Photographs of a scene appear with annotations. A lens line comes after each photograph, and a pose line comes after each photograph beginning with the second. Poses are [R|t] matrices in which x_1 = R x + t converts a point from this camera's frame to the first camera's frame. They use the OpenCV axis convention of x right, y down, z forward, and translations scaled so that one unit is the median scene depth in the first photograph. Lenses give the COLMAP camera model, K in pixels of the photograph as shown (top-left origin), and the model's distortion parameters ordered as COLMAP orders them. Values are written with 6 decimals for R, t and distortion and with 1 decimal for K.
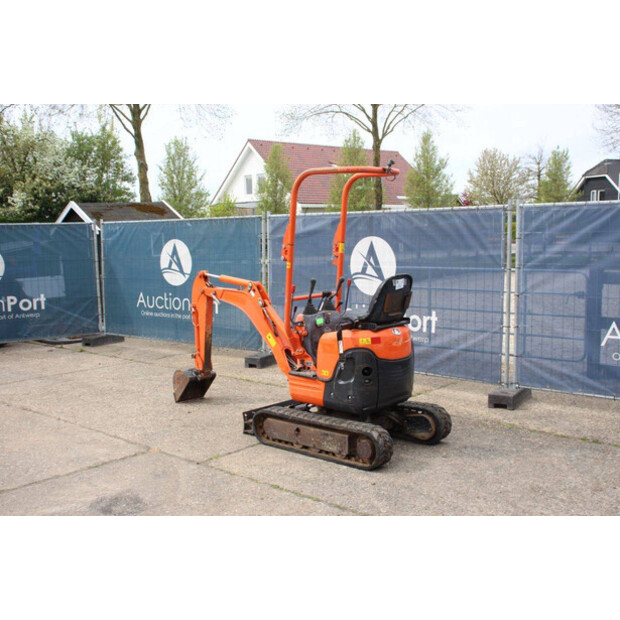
lens RADIAL K [[747.4, 0, 310.7], [0, 747.4, 289.3], [0, 0, 1]] dist [0.010744, 0.000000]
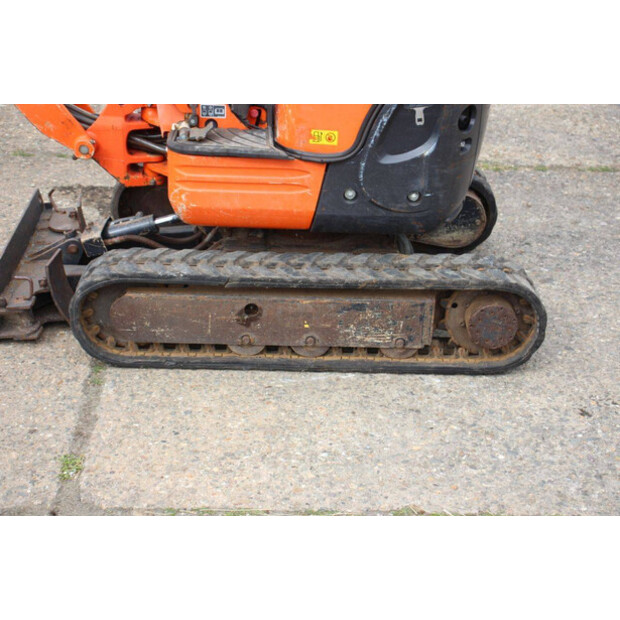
lens RADIAL K [[1105.1, 0, 311.6], [0, 1105.1, 310.1], [0, 0, 1]] dist [0.295821, 0.000000]
pose [[0.727955, -0.273406, 0.628754, -0.304412], [0.004813, 0.919067, 0.394072, -0.015888], [-0.685608, -0.283841, 0.670355, 0.592093]]
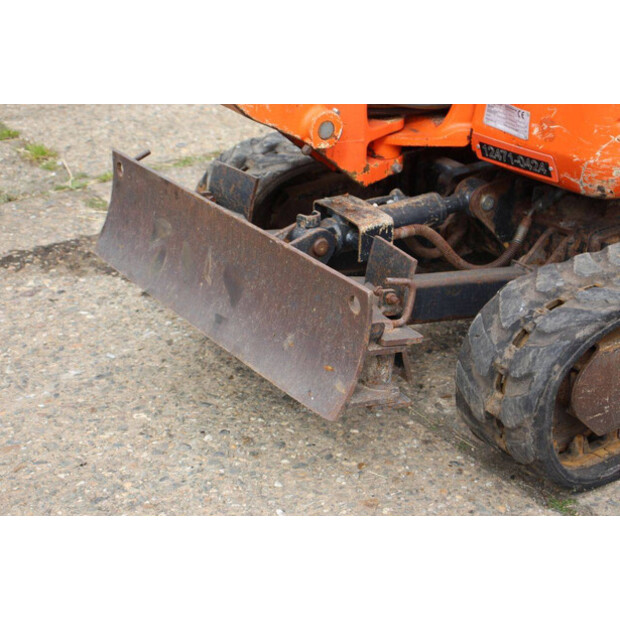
lens RADIAL K [[1172.3, 0, 316.1], [0, 1172.3, 326.7], [0, 0, 1]] dist [0.288412, 0.000000]
pose [[0.228141, -0.418062, 0.879304, -0.309445], [0.084425, 0.908214, 0.409902, 0.046192], [-0.969961, -0.019280, 0.242495, 0.971635]]
